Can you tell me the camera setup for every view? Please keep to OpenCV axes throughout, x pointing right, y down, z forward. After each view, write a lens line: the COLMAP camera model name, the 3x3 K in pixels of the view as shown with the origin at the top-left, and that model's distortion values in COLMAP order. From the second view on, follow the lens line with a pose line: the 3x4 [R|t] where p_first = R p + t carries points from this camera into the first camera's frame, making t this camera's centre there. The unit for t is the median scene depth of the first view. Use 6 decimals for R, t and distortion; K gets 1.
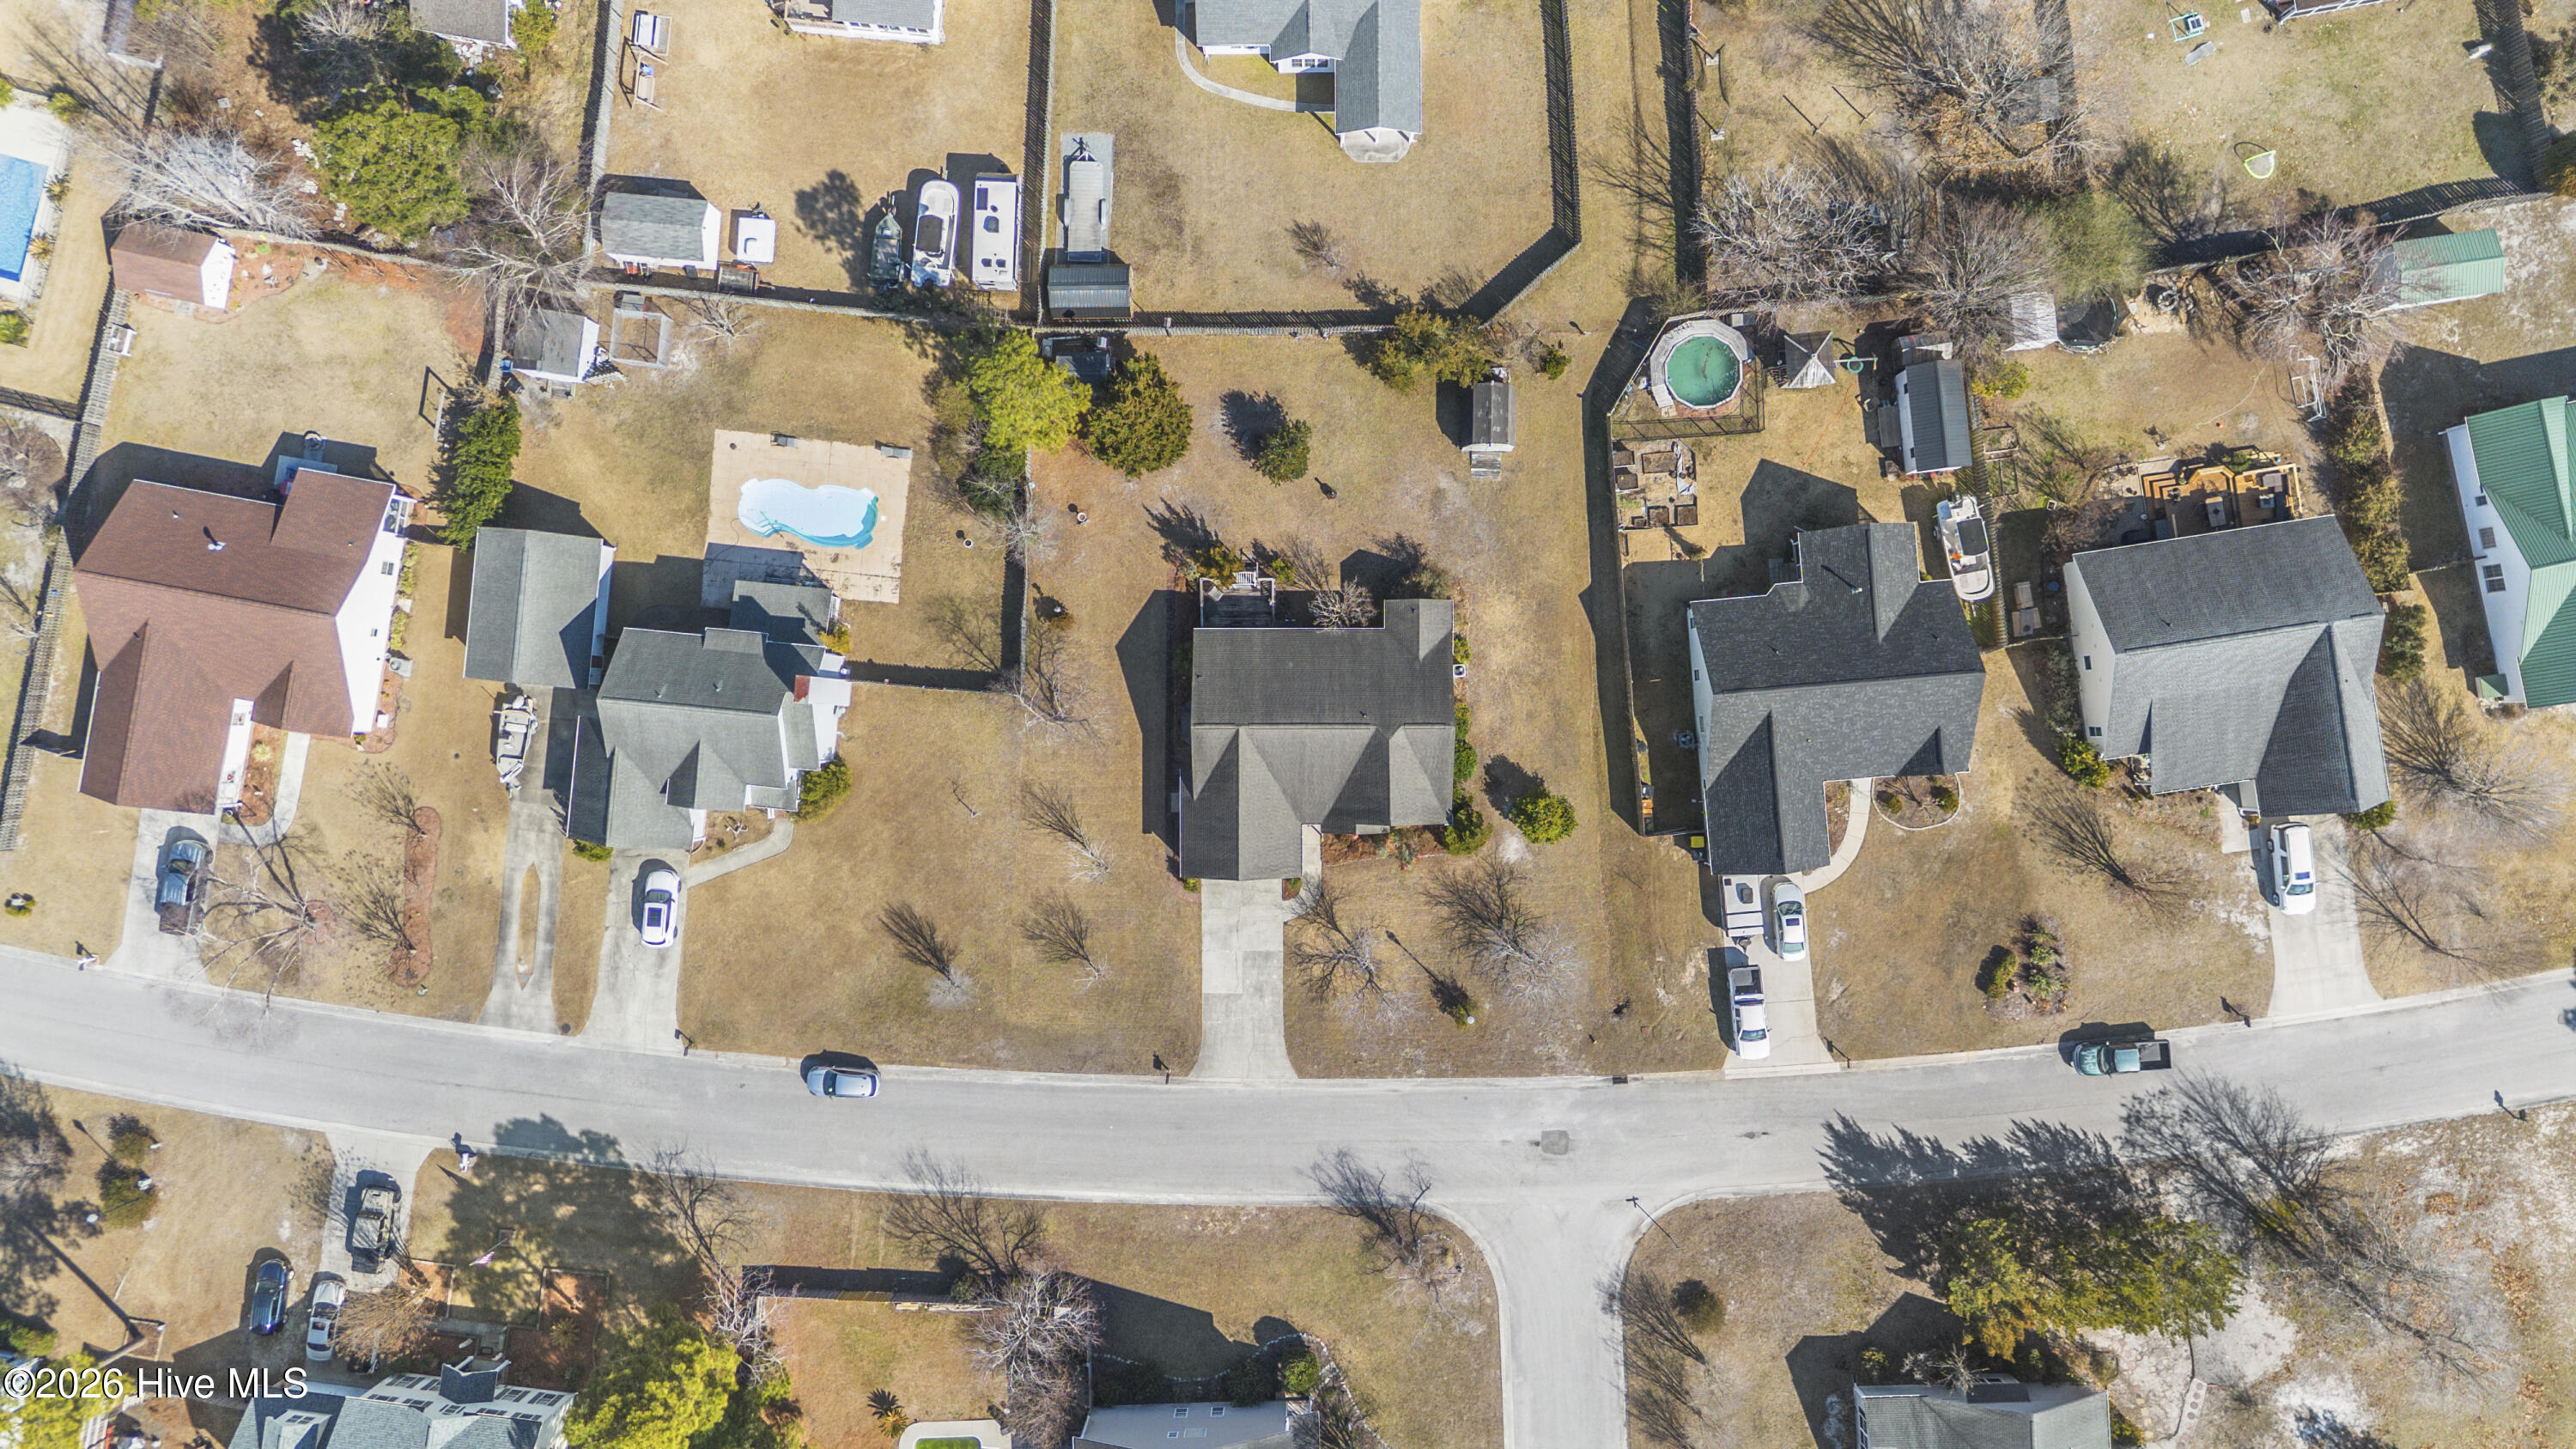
lens RADIAL K [[1781.5, 0, 1288.0], [0, 1781.5, 724.5], [0, 0, 1]] dist [0.092642, -0.102950]
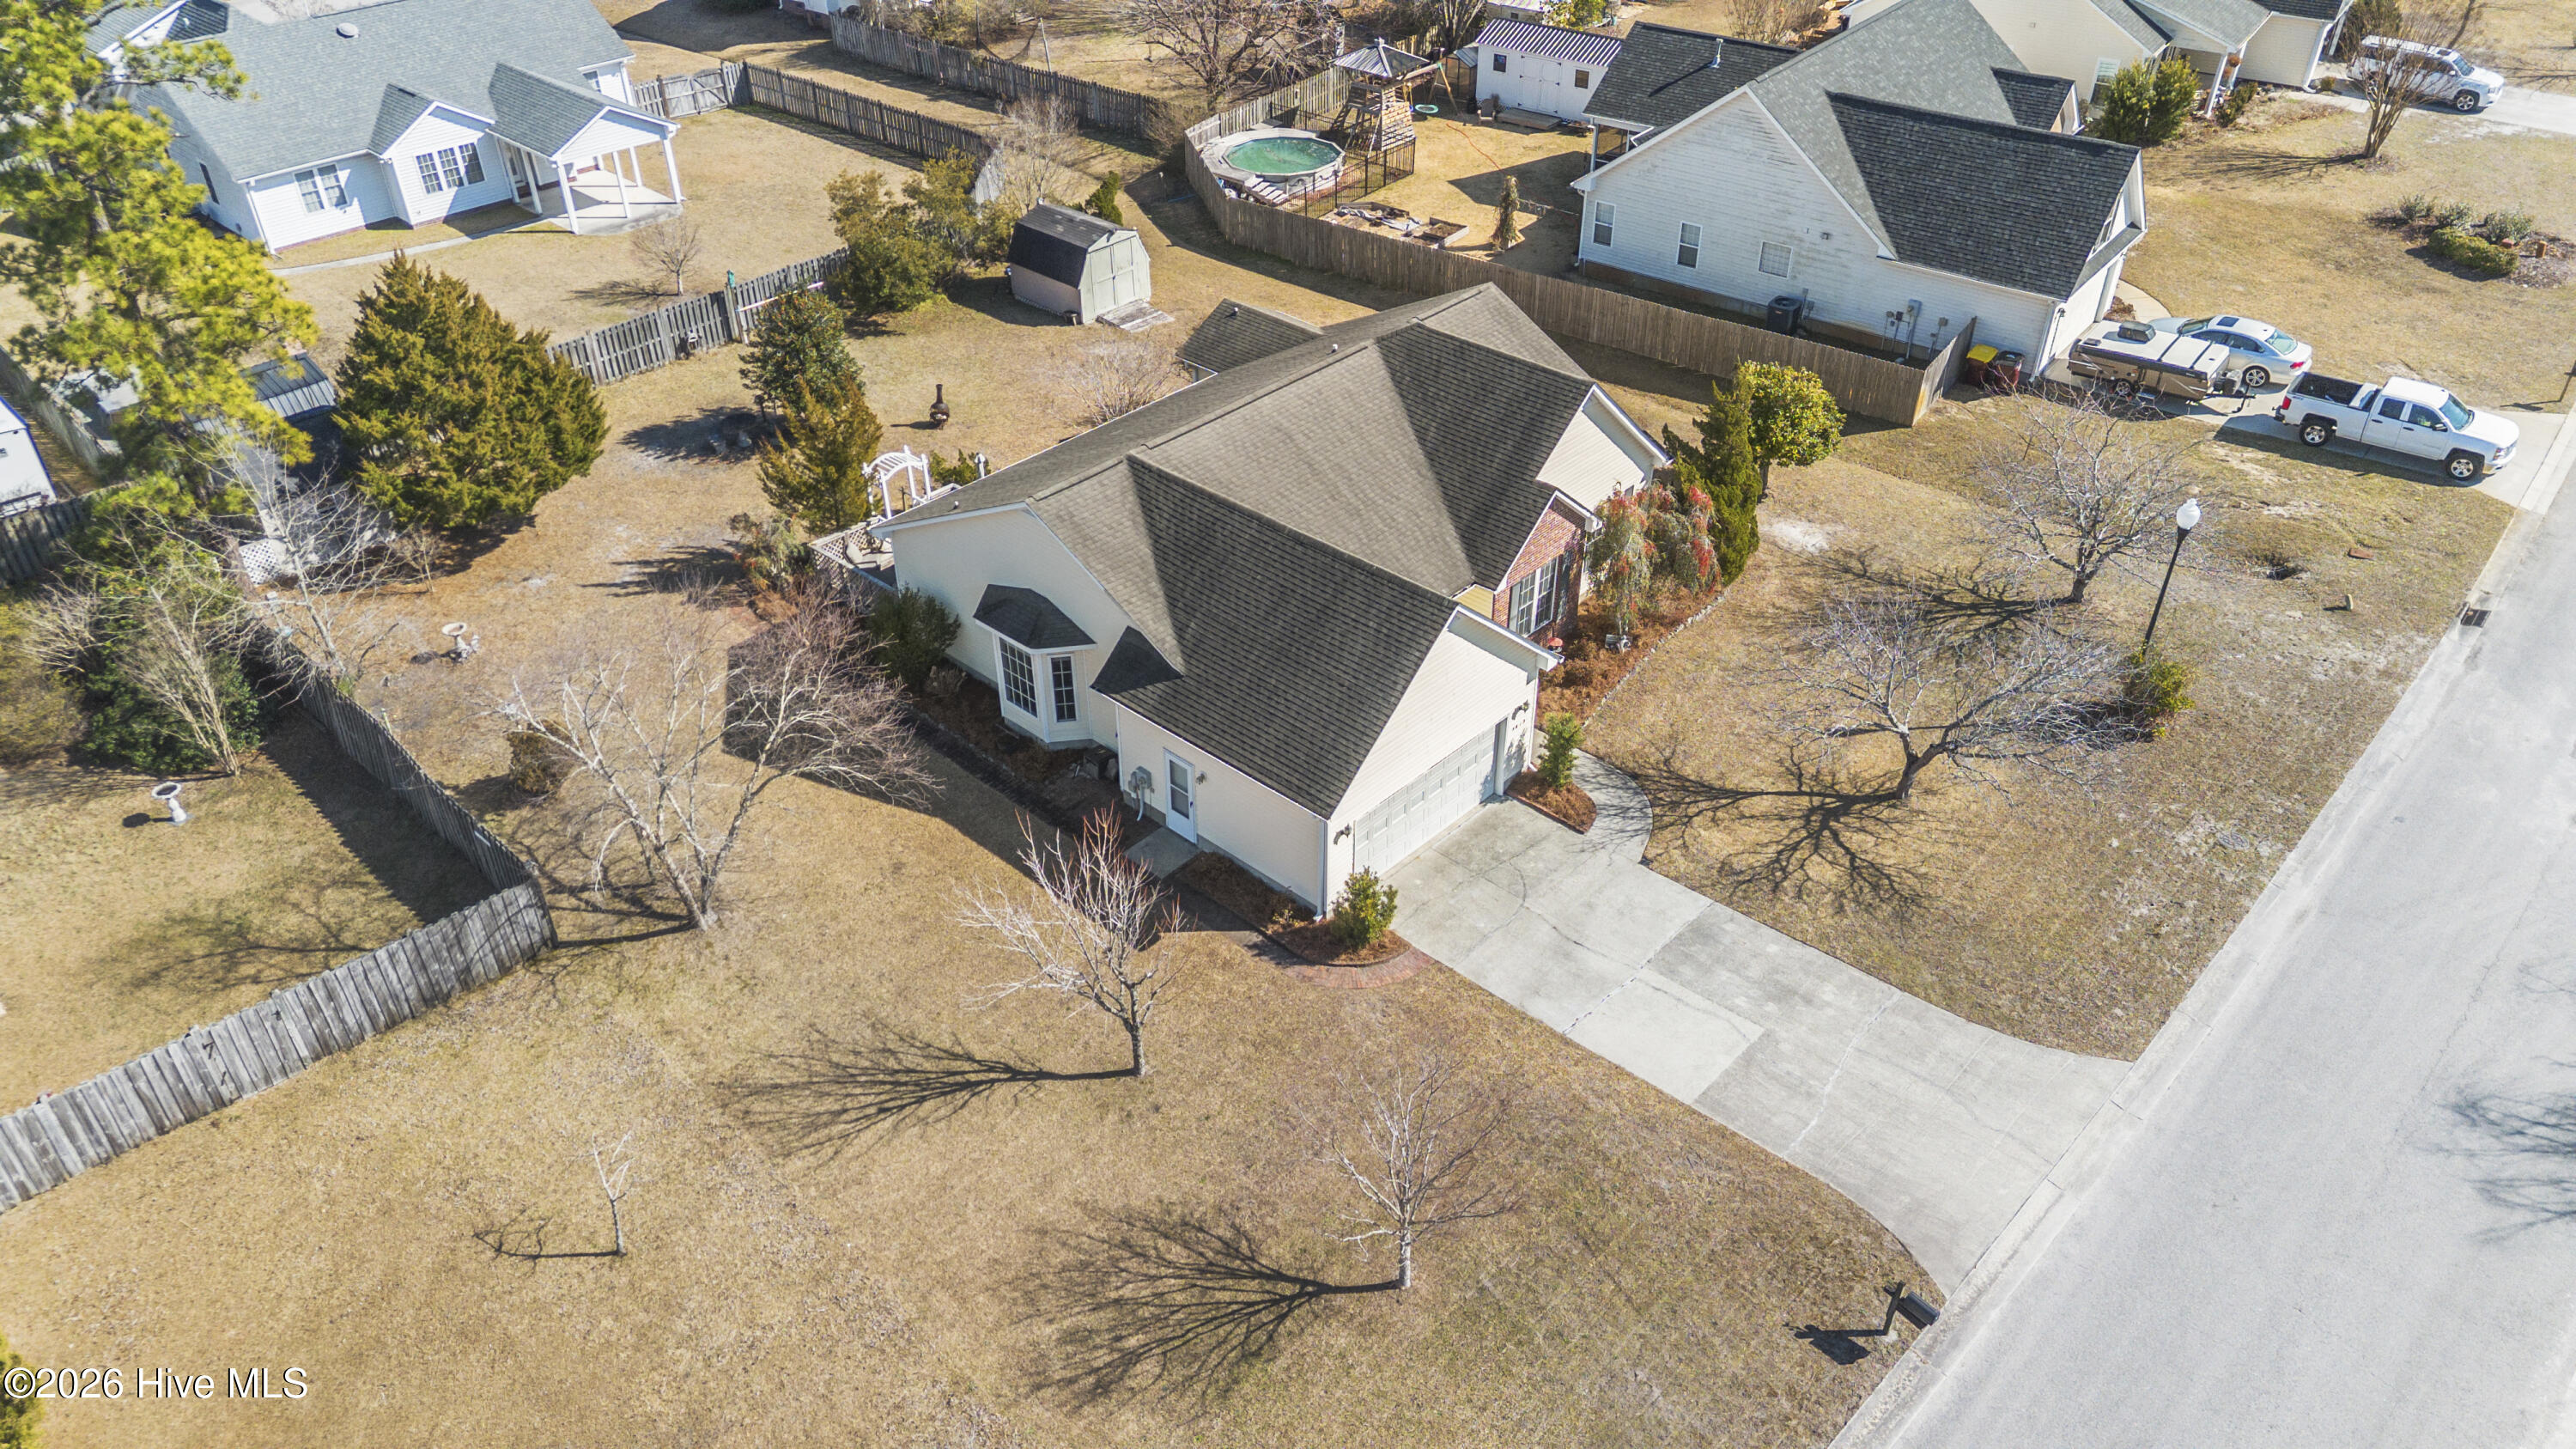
lens RADIAL K [[1781.5, 0, 1288.0], [0, 1781.5, 724.5], [0, 0, 1]] dist [0.092642, -0.102950]
pose [[0.680588, -0.425932, 0.596139, -0.233073], [0.732514, 0.412174, -0.541790, 0.232294], [-0.014947, 0.805416, 0.592522, 0.785721]]
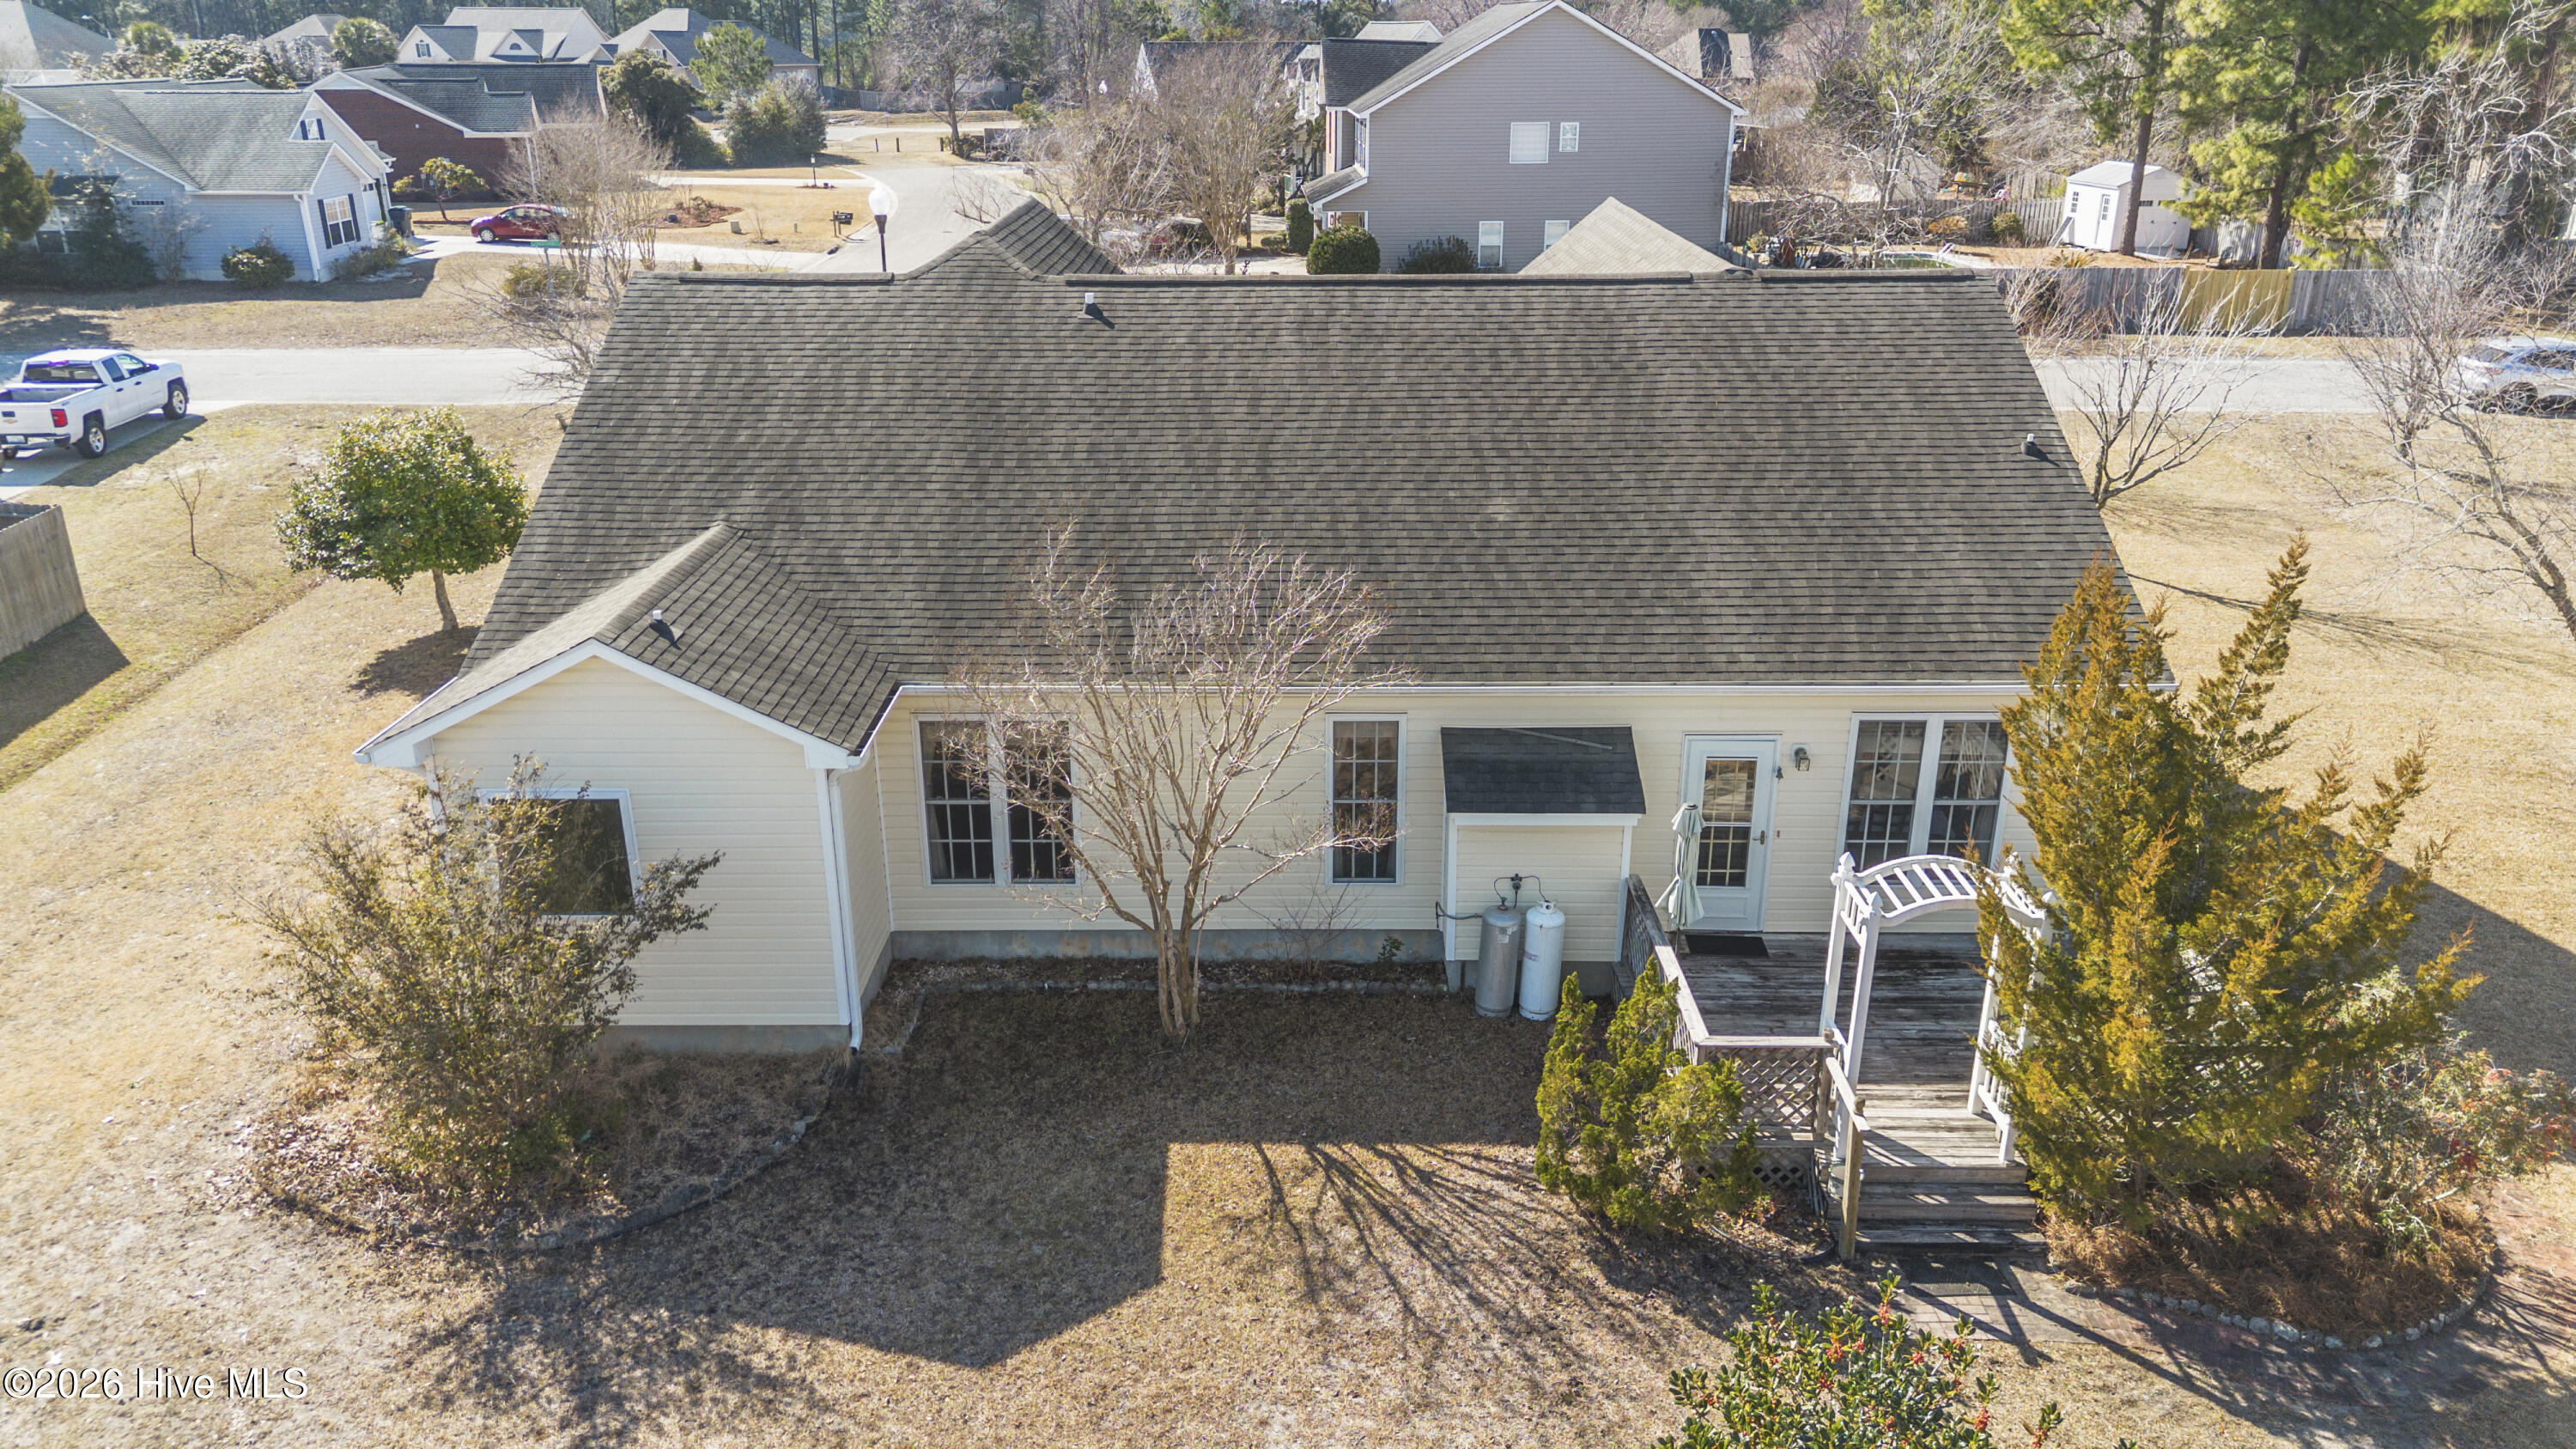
lens RADIAL K [[1811.4, 0, 1288.0], [0, 1811.4, 724.5], [0, 0, 1]] dist [0.055722, -0.034587]
pose [[-0.999946, 0.004983, 0.009102, 0.019739], [0.006899, -0.335964, 0.941849, -0.194966], [0.007751, 0.941861, 0.335912, 0.929255]]
